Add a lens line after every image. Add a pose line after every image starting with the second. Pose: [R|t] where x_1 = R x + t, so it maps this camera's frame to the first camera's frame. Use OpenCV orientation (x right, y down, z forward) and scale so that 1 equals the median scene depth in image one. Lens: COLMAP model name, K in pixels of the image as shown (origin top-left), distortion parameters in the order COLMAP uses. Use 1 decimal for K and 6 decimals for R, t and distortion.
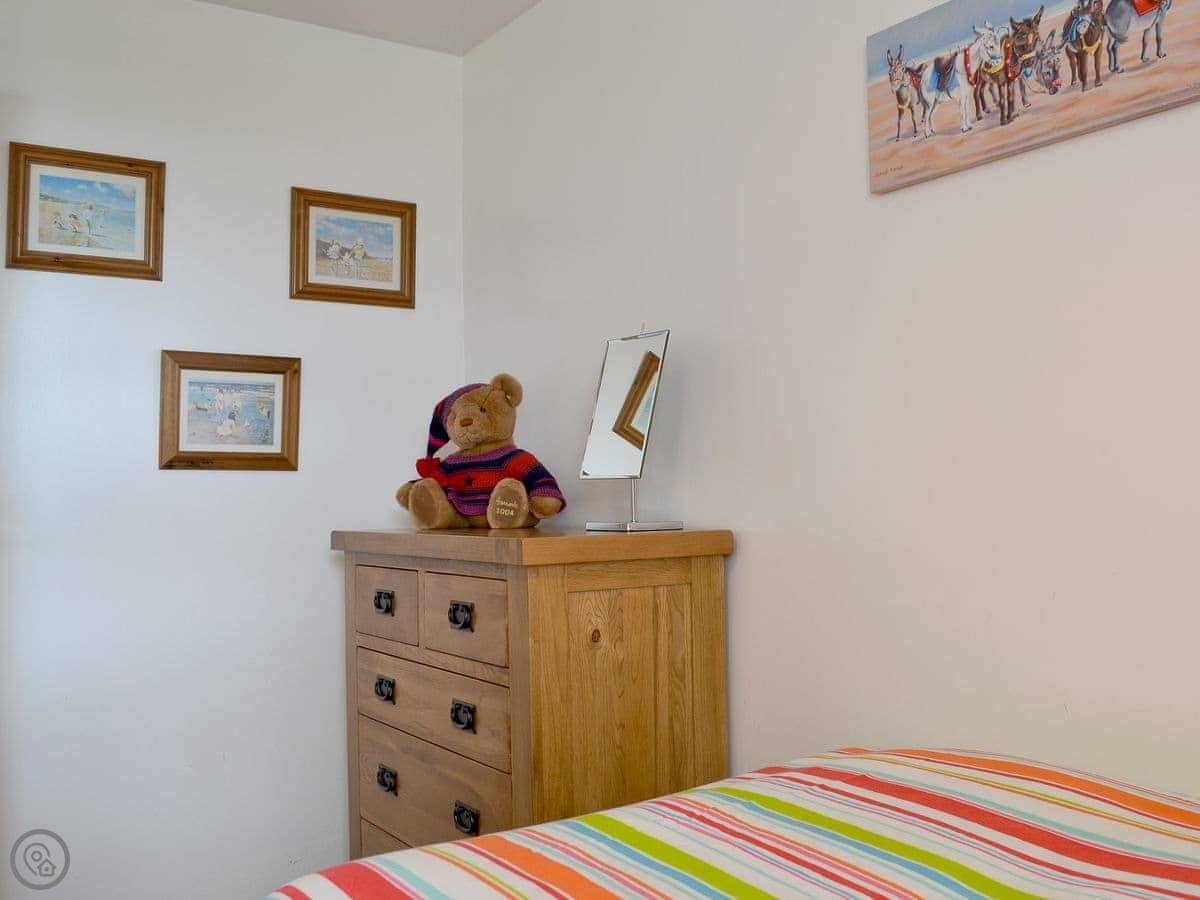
lens RADIAL K [[1135.1, 0, 599.4], [0, 1135.1, 453.6], [0, 0, 1]] dist [-0.021691, 0.000000]
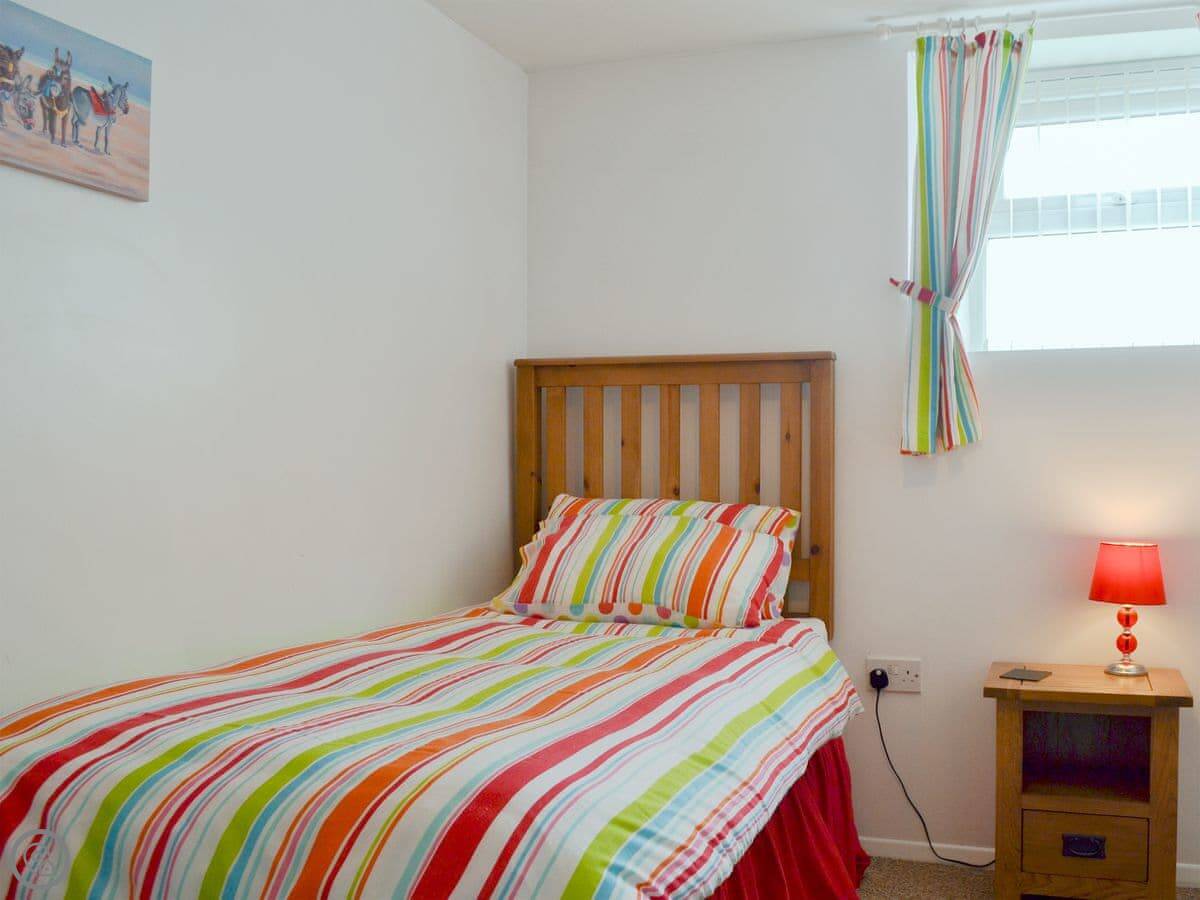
lens RADIAL K [[1135.1, 0, 600.1], [0, 1135.1, 448.8], [0, 0, 1]] dist [-0.021691, 0.000000]
pose [[-0.589282, 0.007146, 0.807896, -0.897714], [-0.020732, 0.999498, -0.023963, 0.023390], [-0.807661, -0.030871, -0.588838, 1.234911]]
